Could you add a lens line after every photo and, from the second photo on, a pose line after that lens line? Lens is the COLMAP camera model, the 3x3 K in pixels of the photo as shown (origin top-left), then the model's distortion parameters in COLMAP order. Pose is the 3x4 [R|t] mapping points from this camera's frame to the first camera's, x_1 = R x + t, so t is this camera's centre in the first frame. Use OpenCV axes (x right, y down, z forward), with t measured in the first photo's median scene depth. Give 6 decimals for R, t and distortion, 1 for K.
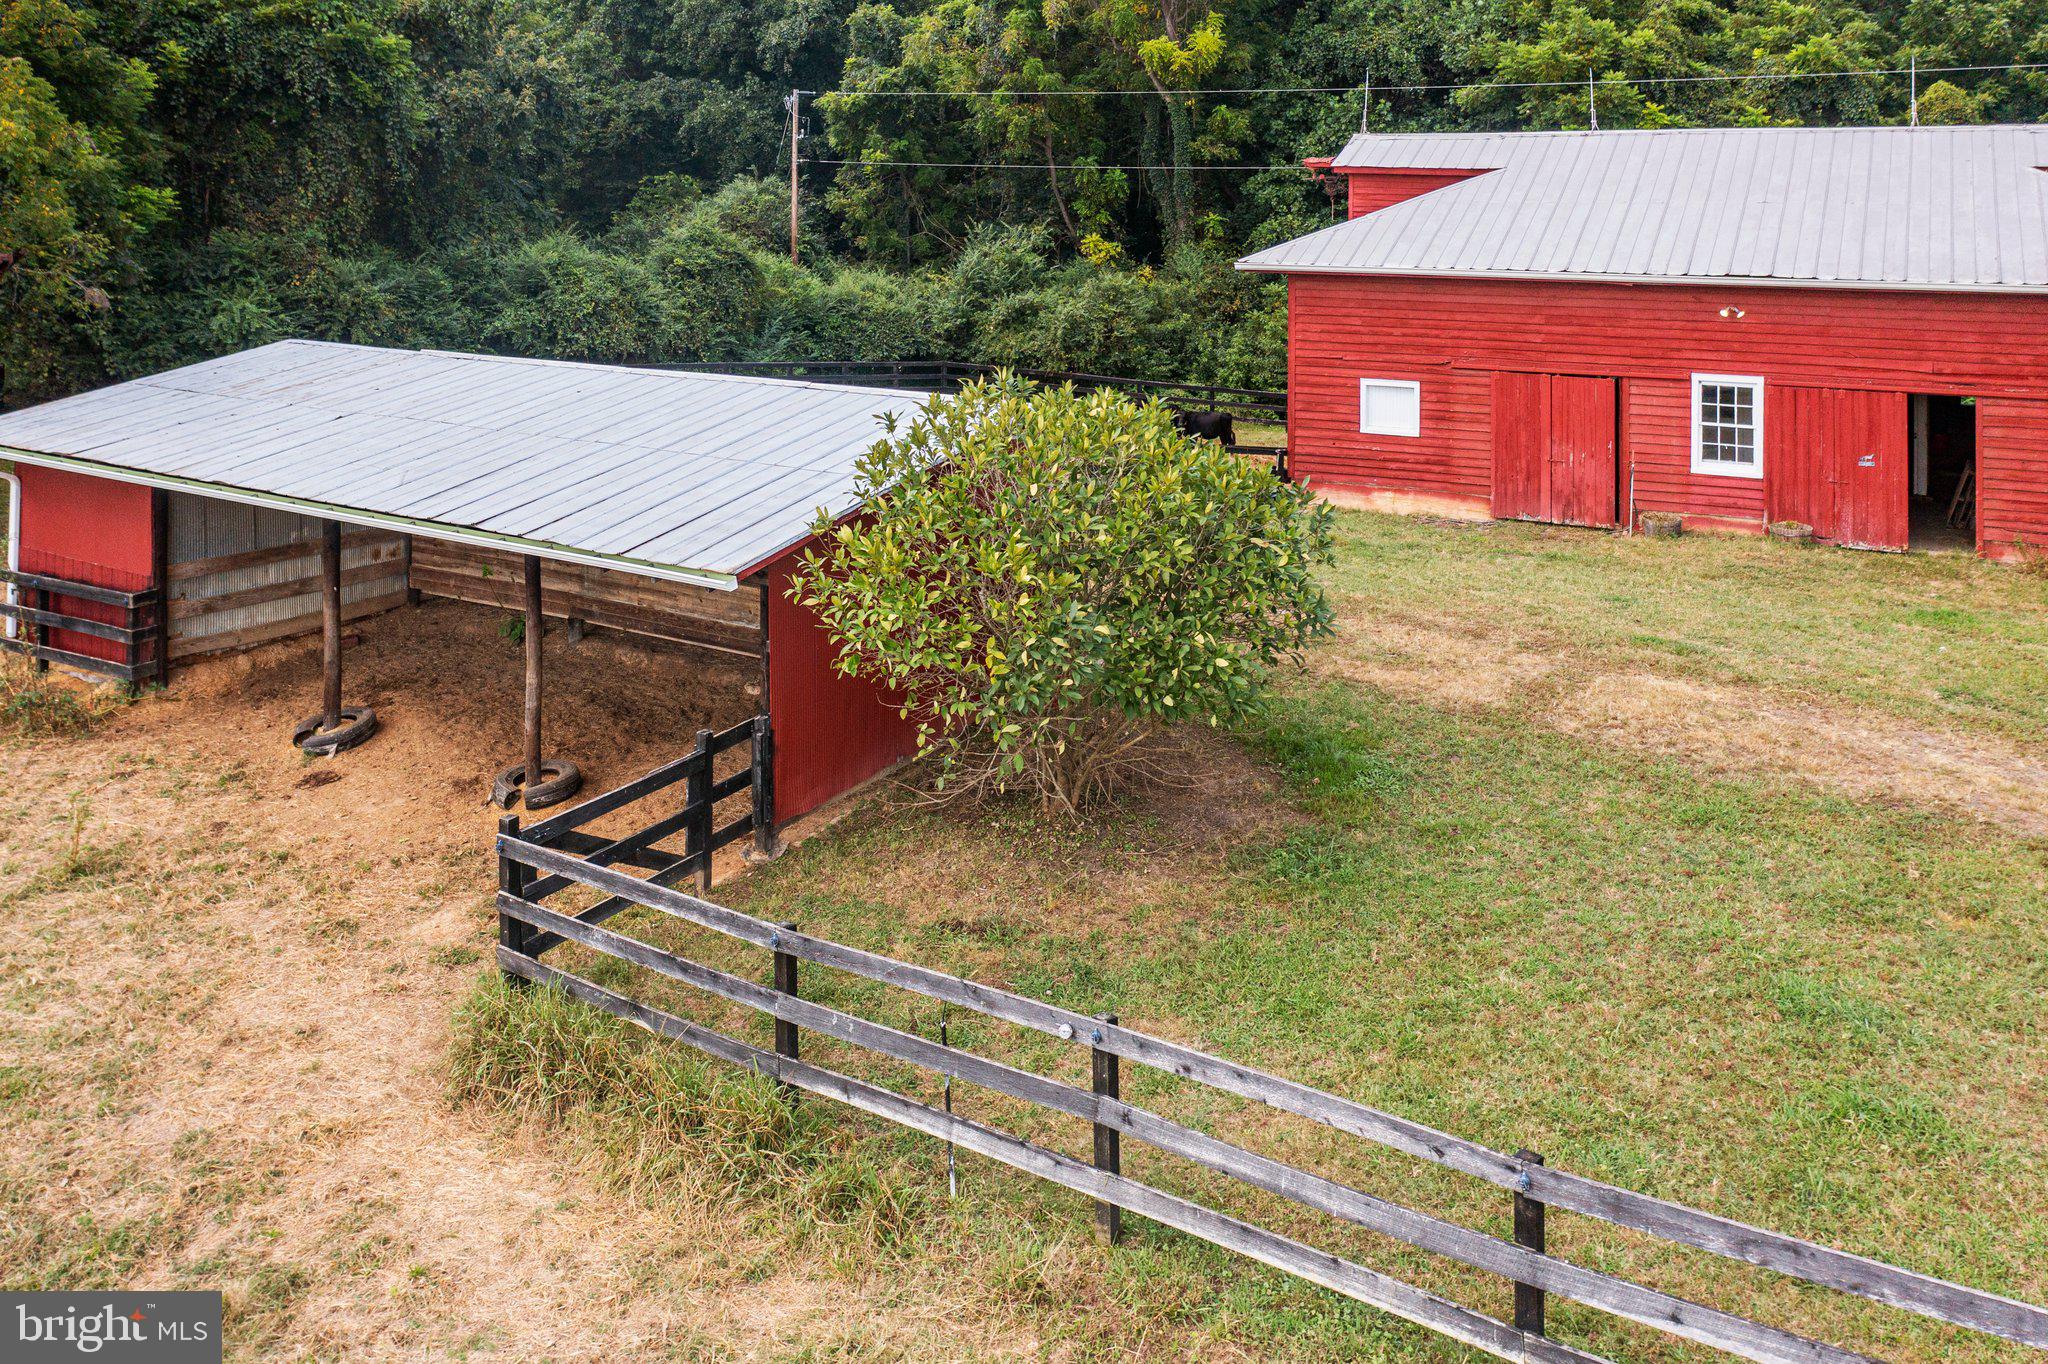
lens RADIAL K [[1613.3, 0, 1028.5], [0, 1613.3, 200.4], [0, 0, 1]] dist [-0.002547, -0.000450]
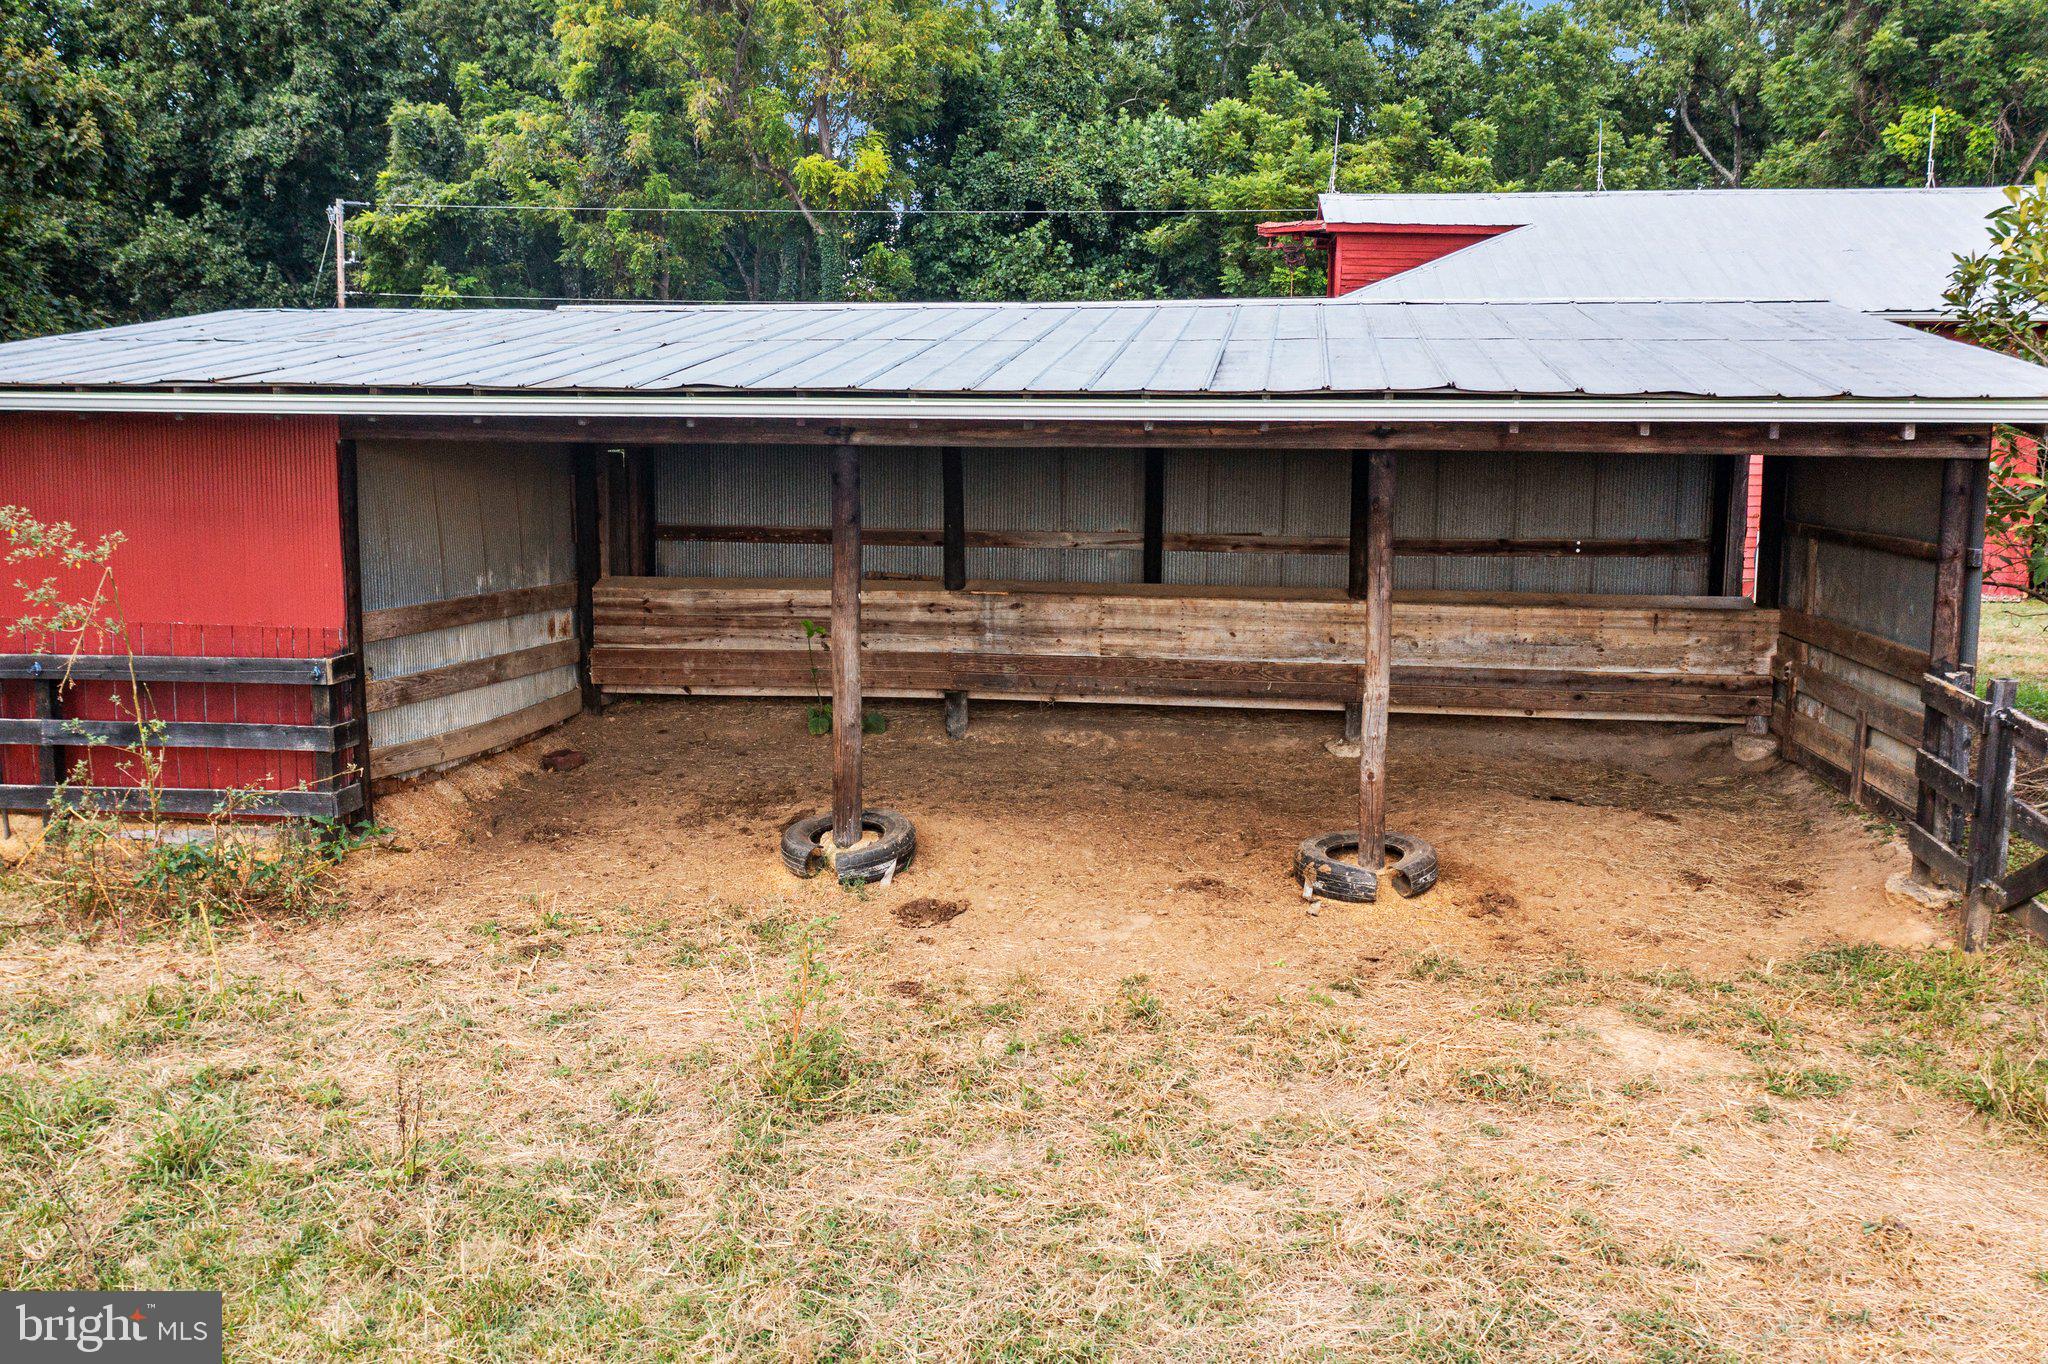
lens RADIAL K [[1660.9, 0, 1024.0], [0, 1660.9, 682.0], [0, 0, 1]] dist [-0.004482, -0.000144]
pose [[0.924724, -0.050908, 0.377218, -0.251163], [-0.002761, 0.990093, 0.140387, 0.079597], [-0.380627, -0.130860, 0.915423, 0.187254]]
